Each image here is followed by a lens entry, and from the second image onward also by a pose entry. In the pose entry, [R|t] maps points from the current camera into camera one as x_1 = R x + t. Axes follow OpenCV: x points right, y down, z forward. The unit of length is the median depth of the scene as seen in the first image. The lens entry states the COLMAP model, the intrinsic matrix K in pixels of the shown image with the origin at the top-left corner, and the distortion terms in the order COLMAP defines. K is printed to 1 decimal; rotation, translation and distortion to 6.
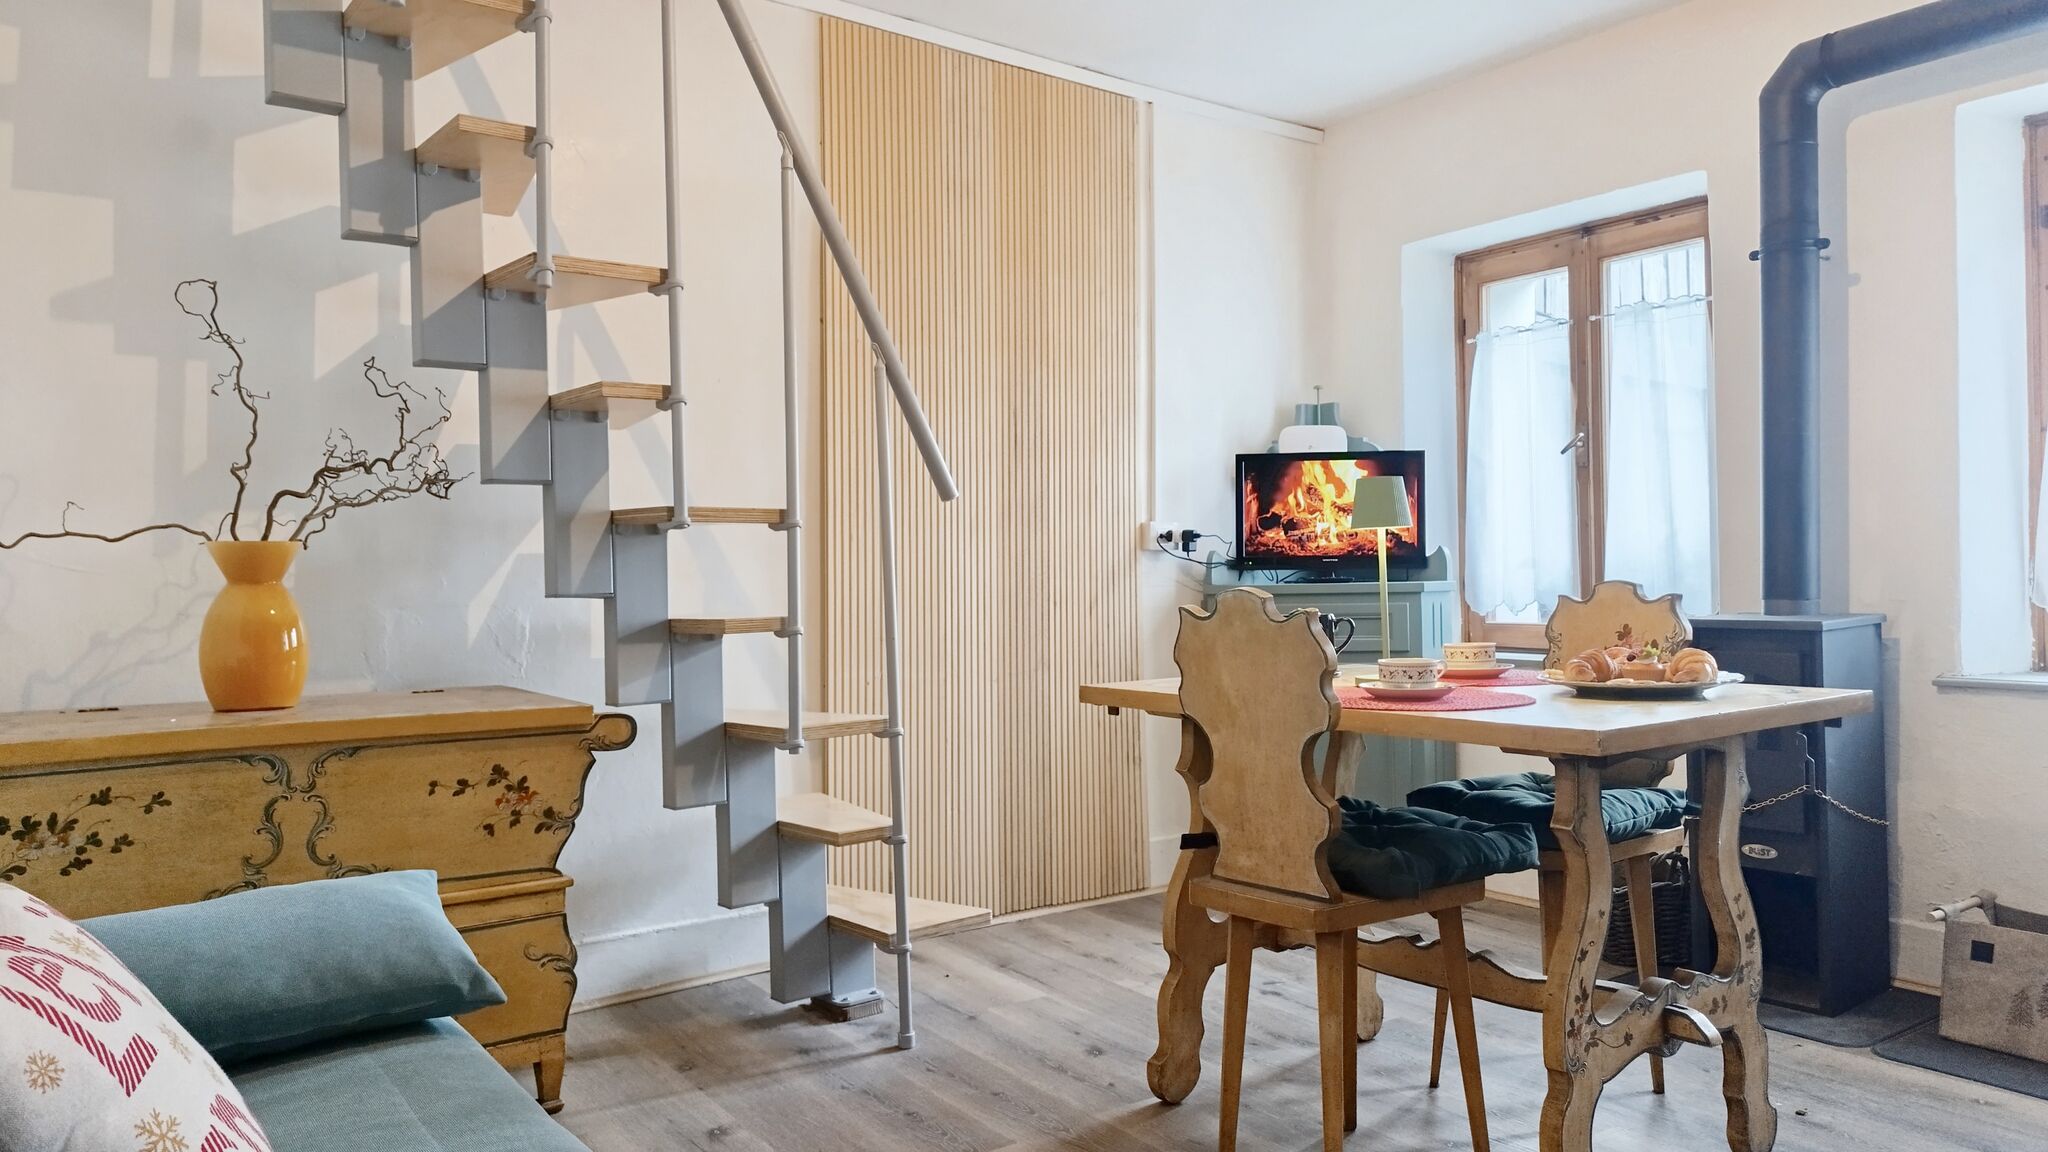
lens RADIAL K [[1403.9, 0, 1032.5], [0, 1403.9, 567.8], [0, 0, 1]] dist [0.054622, -0.069285]
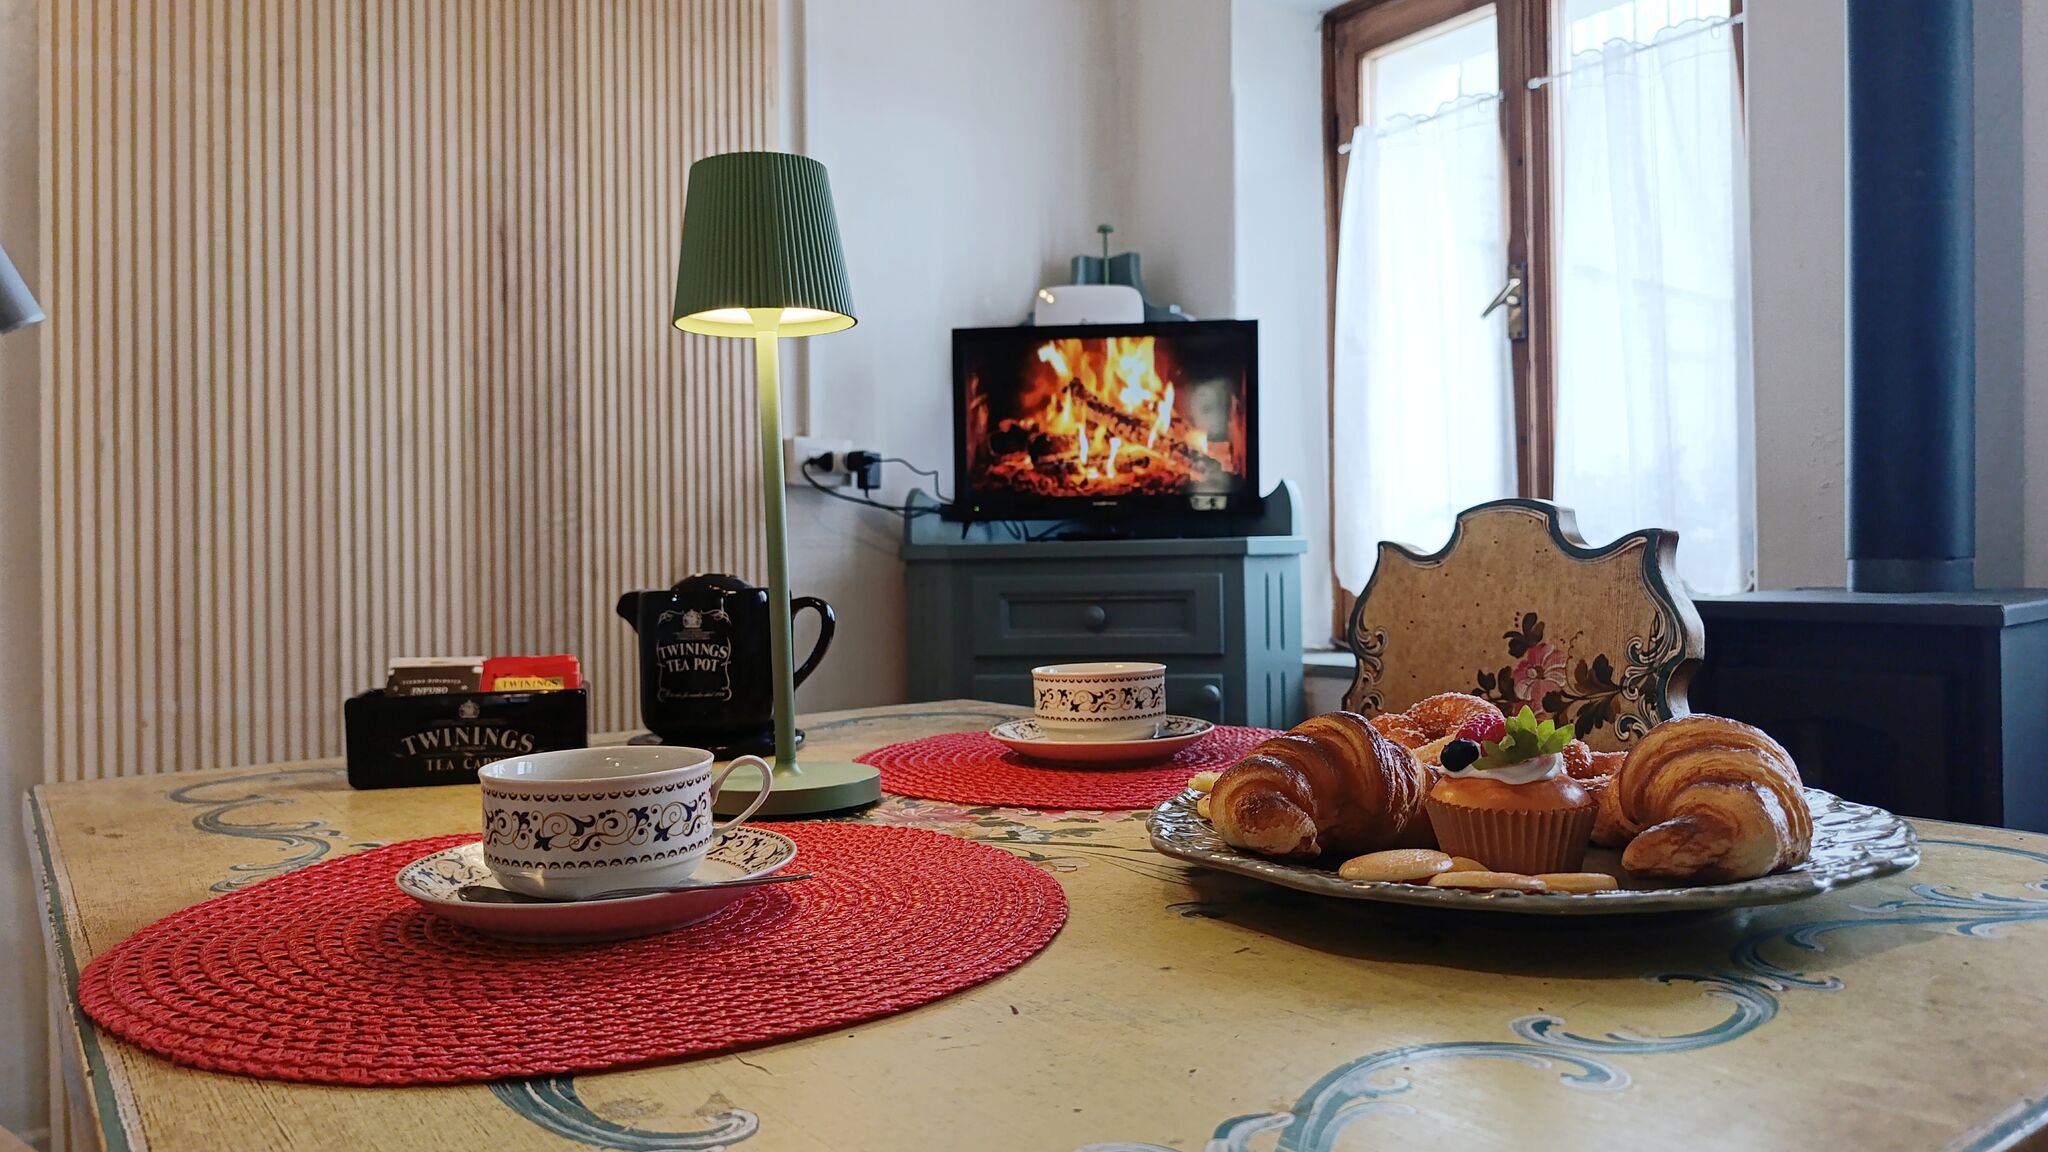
lens RADIAL K [[1416.1, 0, 1029.7], [0, 1416.1, 558.7], [0, 0, 1]] dist [0.052668, -0.070314]
pose [[0.999990, 0.000283, -0.004423, 0.185149], [-0.000255, 0.999979, 0.006505, 0.014604], [0.004425, -0.006504, 0.999969, 0.398265]]
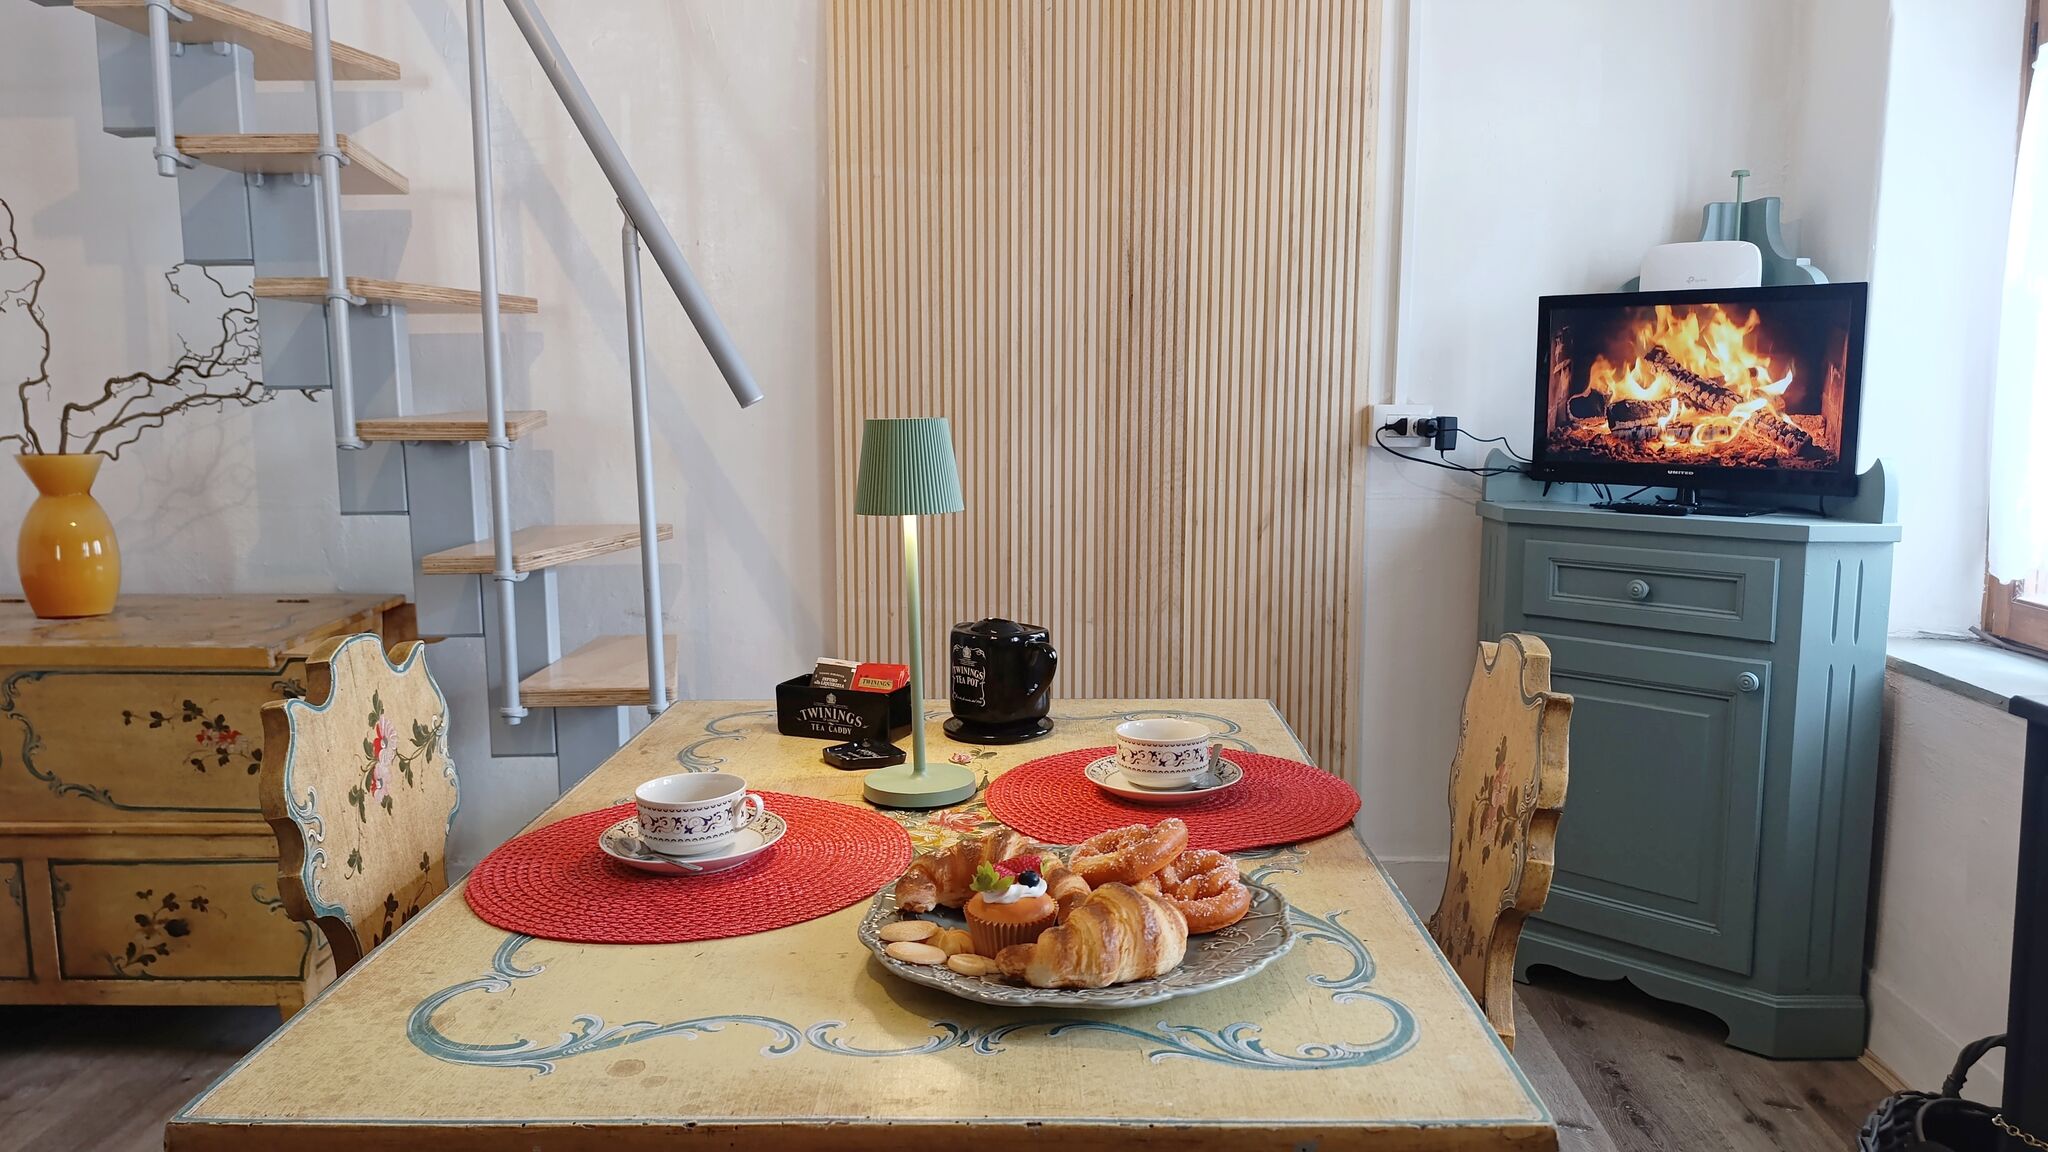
lens RADIAL K [[1397.5, 0, 1032.4], [0, 1397.5, 569.1], [0, 0, 1]] dist [0.095170, -0.178568]
pose [[0.793781, 0.091823, -0.601232, 0.364791], [-0.006889, 0.989832, 0.142077, -0.049347], [0.608165, -0.108637, 0.786342, 0.358896]]
